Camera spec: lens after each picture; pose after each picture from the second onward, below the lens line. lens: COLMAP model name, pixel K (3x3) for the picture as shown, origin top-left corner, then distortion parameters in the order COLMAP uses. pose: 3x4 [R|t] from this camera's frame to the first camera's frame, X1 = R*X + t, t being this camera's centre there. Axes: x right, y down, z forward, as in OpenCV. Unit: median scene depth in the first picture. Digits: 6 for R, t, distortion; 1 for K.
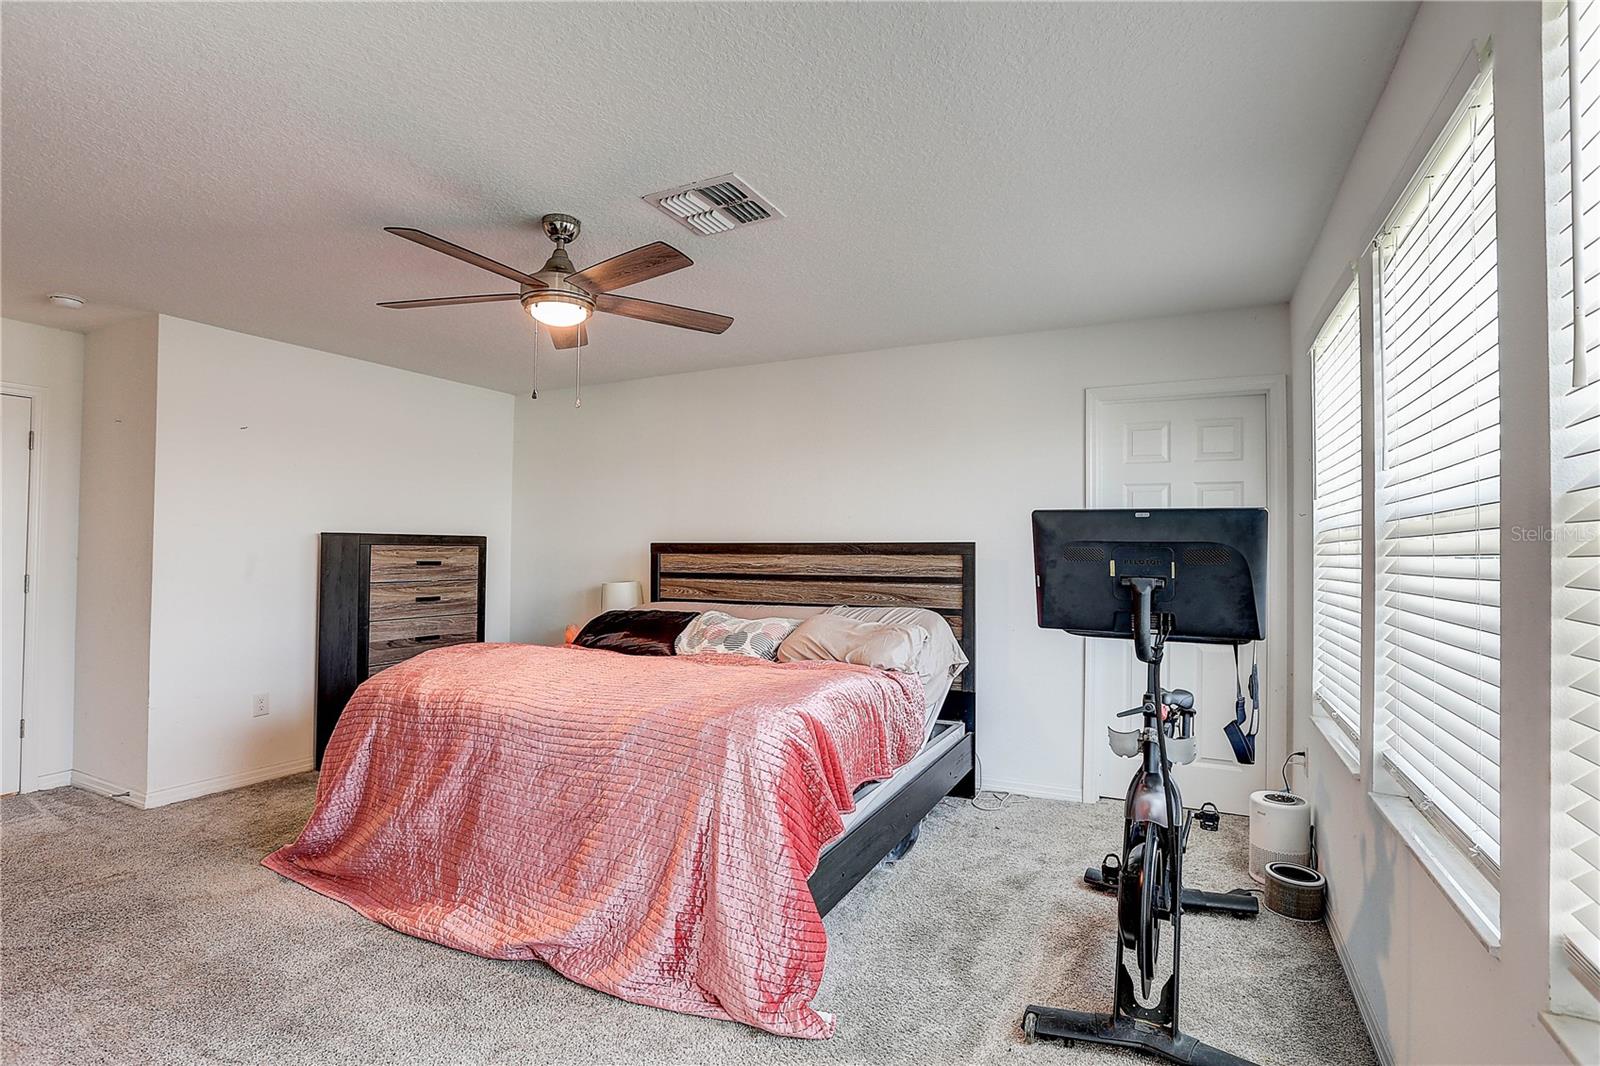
lens RADIAL K [[775.8, 0, 800.0], [0, 775.8, 533.0], [0, 0, 1]] dist [-0.061941, 0.031825]
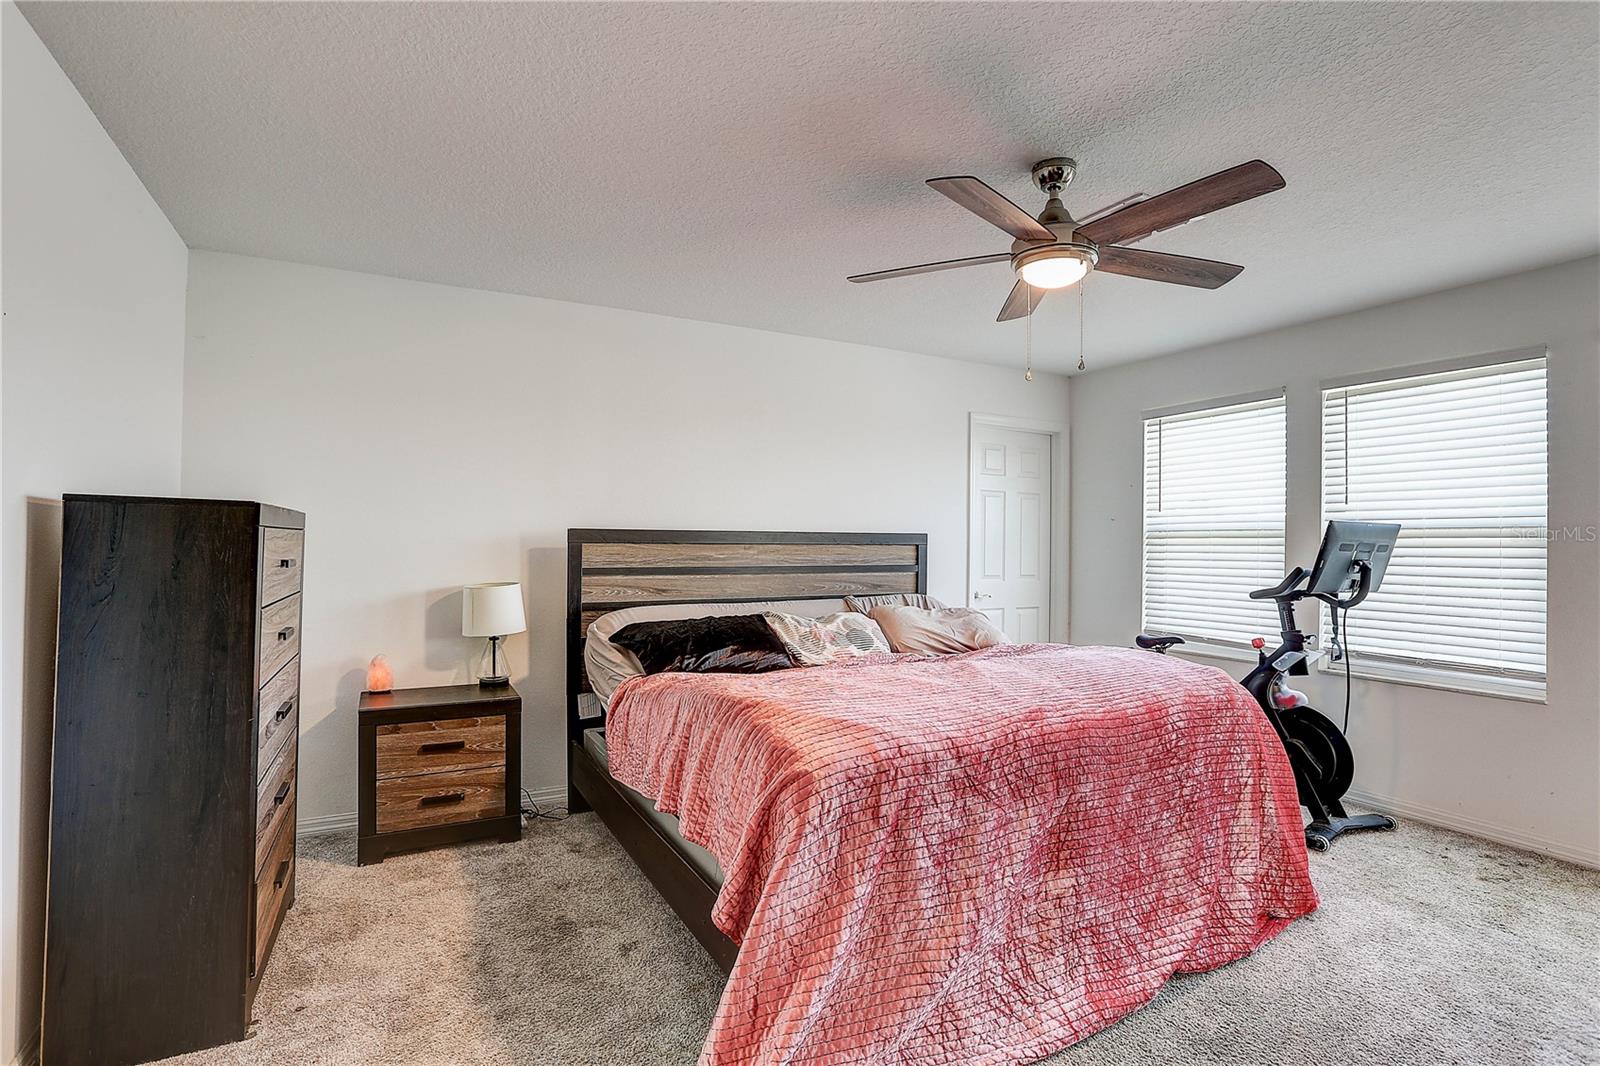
lens RADIAL K [[775.8, 0, 800.0], [0, 775.8, 533.0], [0, 0, 1]] dist [-0.061941, 0.031825]
pose [[0.582789, 0.009617, 0.812567, -0.791261], [-0.025896, 0.999642, 0.006742, 0.007607], [-0.812211, -0.024971, 0.582829, 0.482107]]
